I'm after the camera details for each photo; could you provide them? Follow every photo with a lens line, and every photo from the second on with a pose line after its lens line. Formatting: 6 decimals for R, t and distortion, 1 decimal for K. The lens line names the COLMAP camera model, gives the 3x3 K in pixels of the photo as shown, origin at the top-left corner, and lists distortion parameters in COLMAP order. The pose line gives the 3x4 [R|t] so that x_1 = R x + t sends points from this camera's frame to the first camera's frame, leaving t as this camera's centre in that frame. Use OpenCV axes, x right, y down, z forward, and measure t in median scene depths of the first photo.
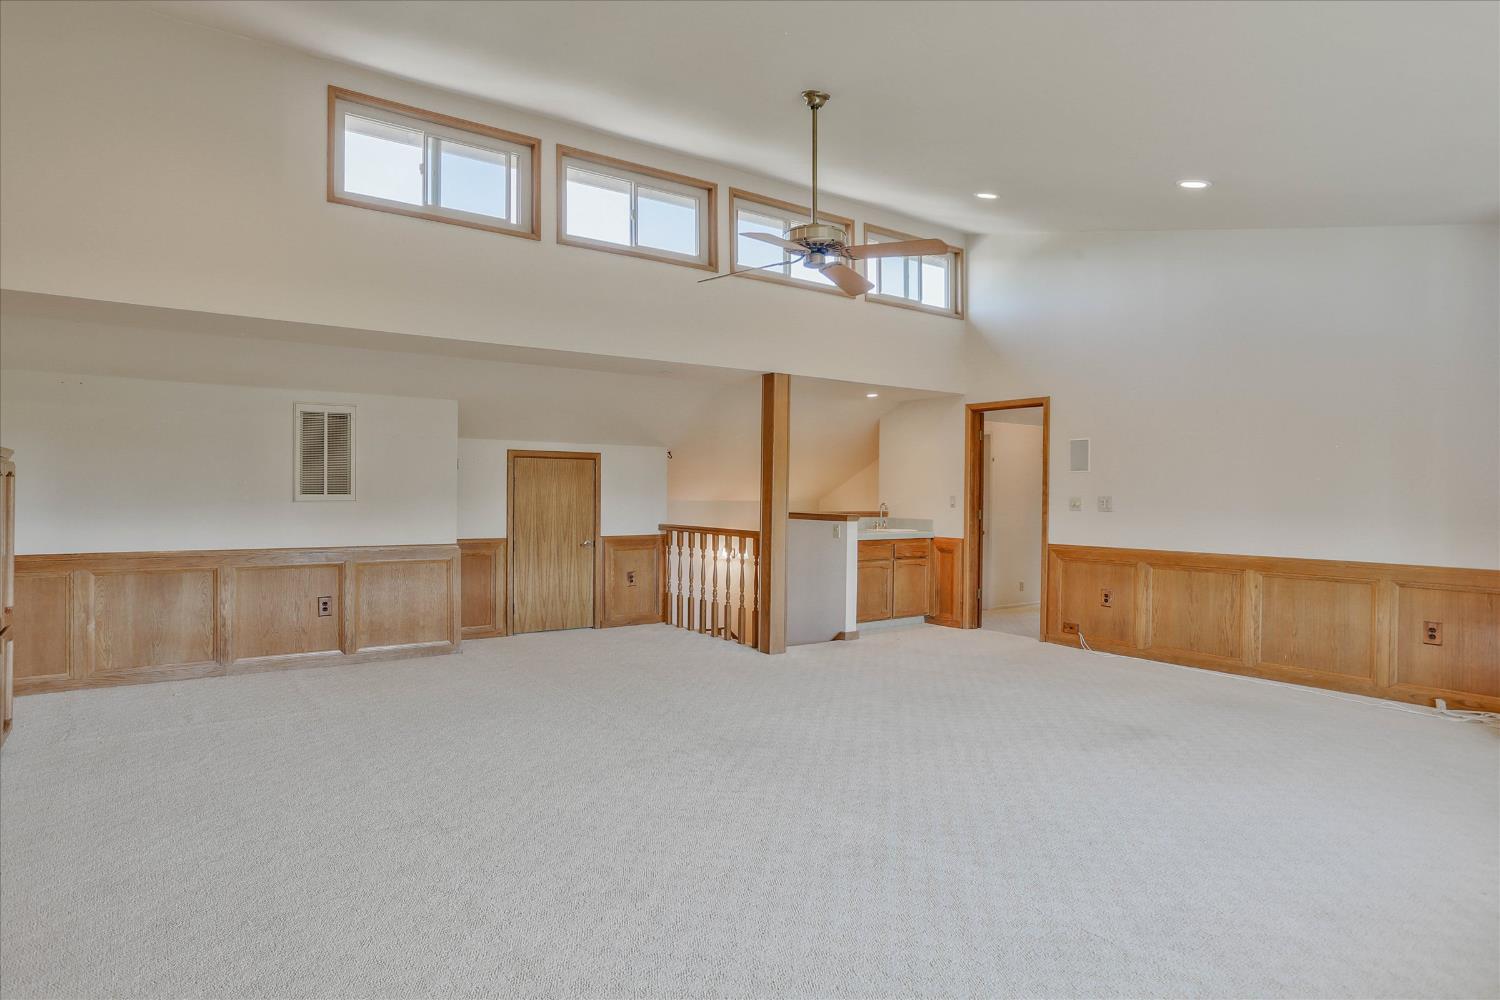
lens RADIAL K [[829.0, 0, 740.7], [0, 829.0, 498.4], [0, 0, 1]] dist [-0.012703, 0.002536]
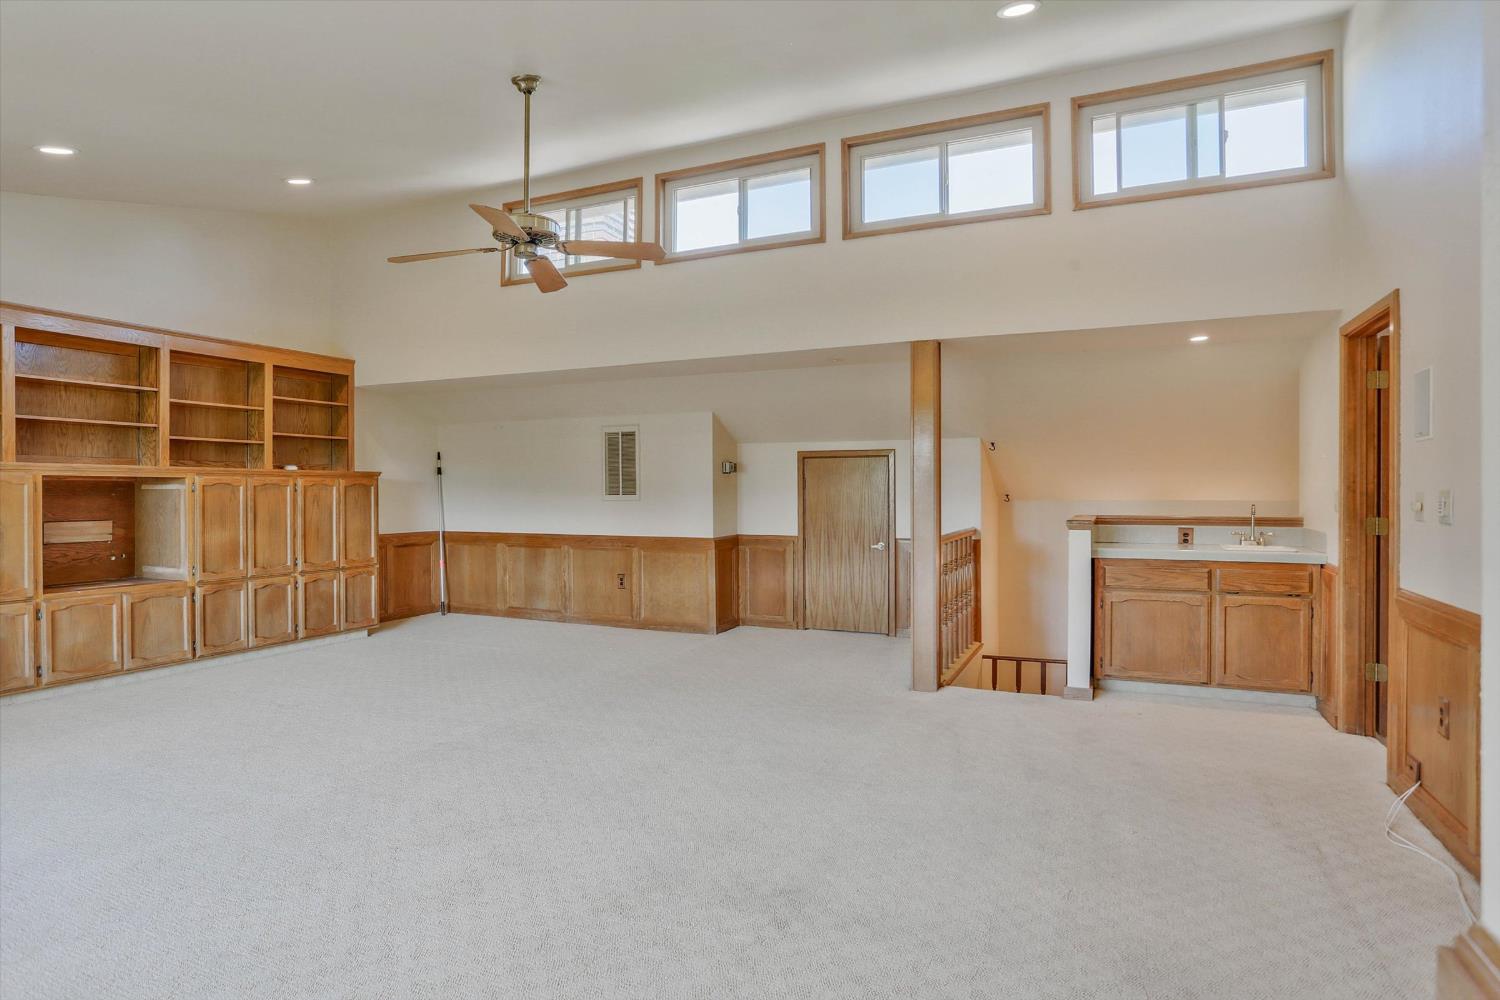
lens RADIAL K [[829.0, 0, 737.5], [0, 829.0, 499.0], [0, 0, 1]] dist [-0.012703, 0.002536]
pose [[0.512489, -0.000948, -0.858693, 0.578374], [-0.000007, 0.999999, -0.001108, 0.002525], [0.858694, 0.000574, 0.512489, 0.394685]]
